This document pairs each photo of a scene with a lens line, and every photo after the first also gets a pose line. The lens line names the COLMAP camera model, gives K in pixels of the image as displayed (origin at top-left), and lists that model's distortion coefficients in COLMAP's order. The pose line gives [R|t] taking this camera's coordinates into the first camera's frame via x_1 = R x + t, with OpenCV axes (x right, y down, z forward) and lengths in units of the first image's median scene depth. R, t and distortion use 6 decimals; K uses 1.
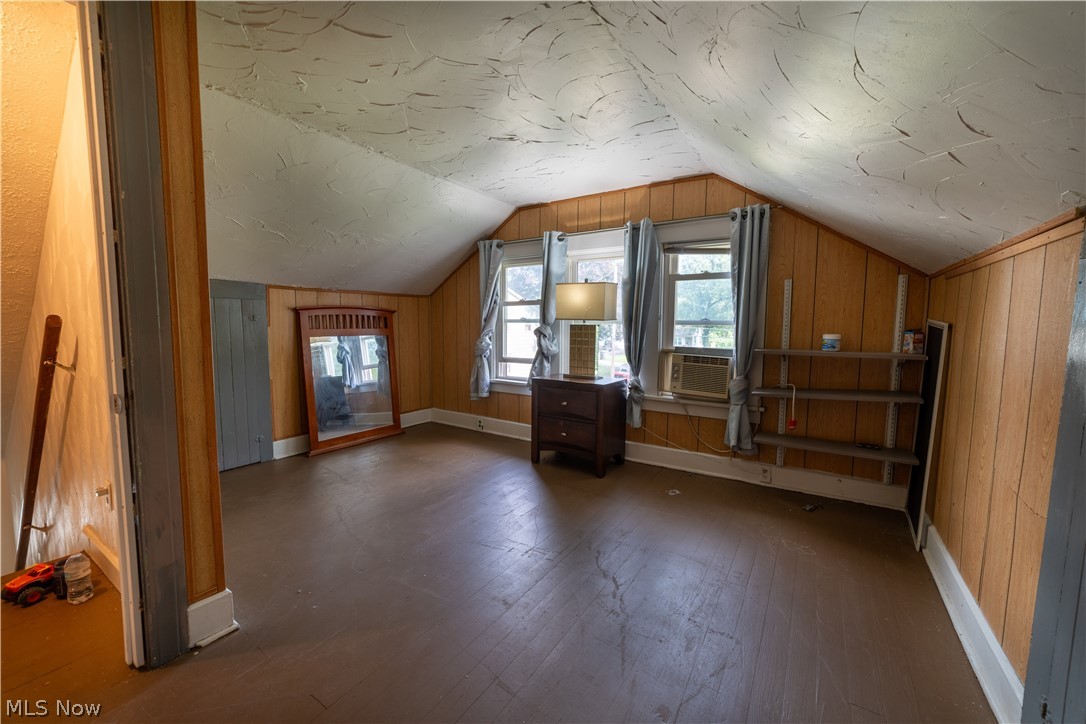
lens RADIAL K [[421.9, 0, 546.5], [0, 421.9, 363.4], [0, 0, 1]] dist [-0.014057, 0.005697]
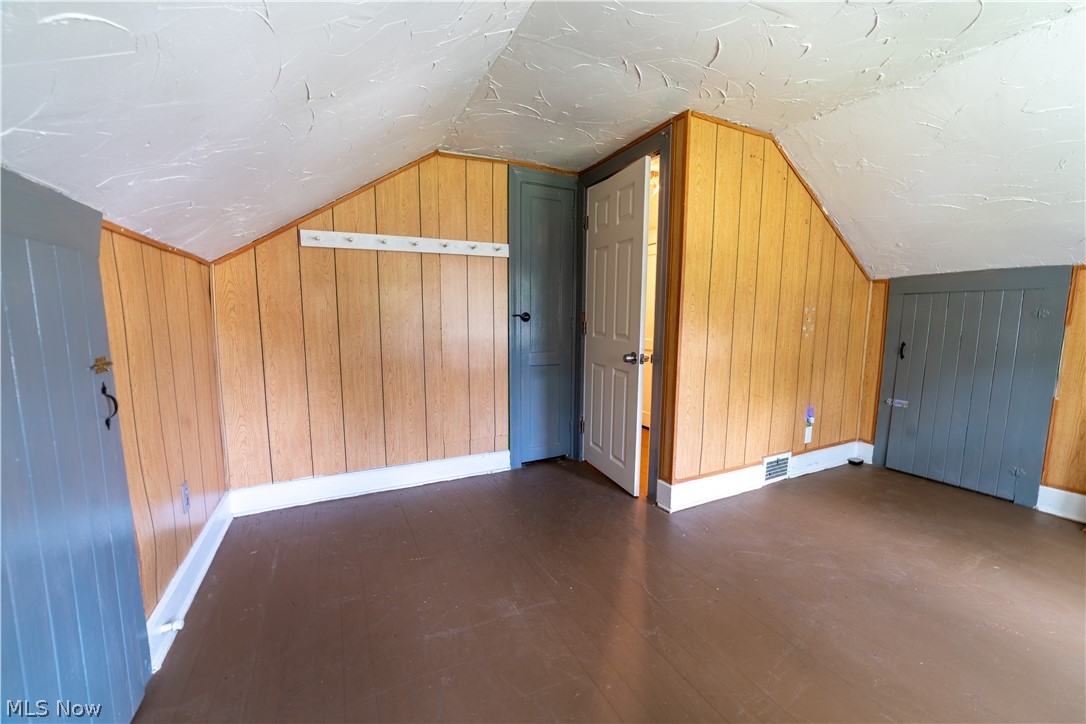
lens RADIAL K [[421.9, 0, 546.5], [0, 421.9, 363.4], [0, 0, 1]] dist [-0.014057, 0.005697]
pose [[-0.493167, 0.088783, -0.865392, 0.345377], [-0.088374, 0.984519, 0.151367, -0.049578], [0.865434, 0.151128, -0.477686, 0.540383]]
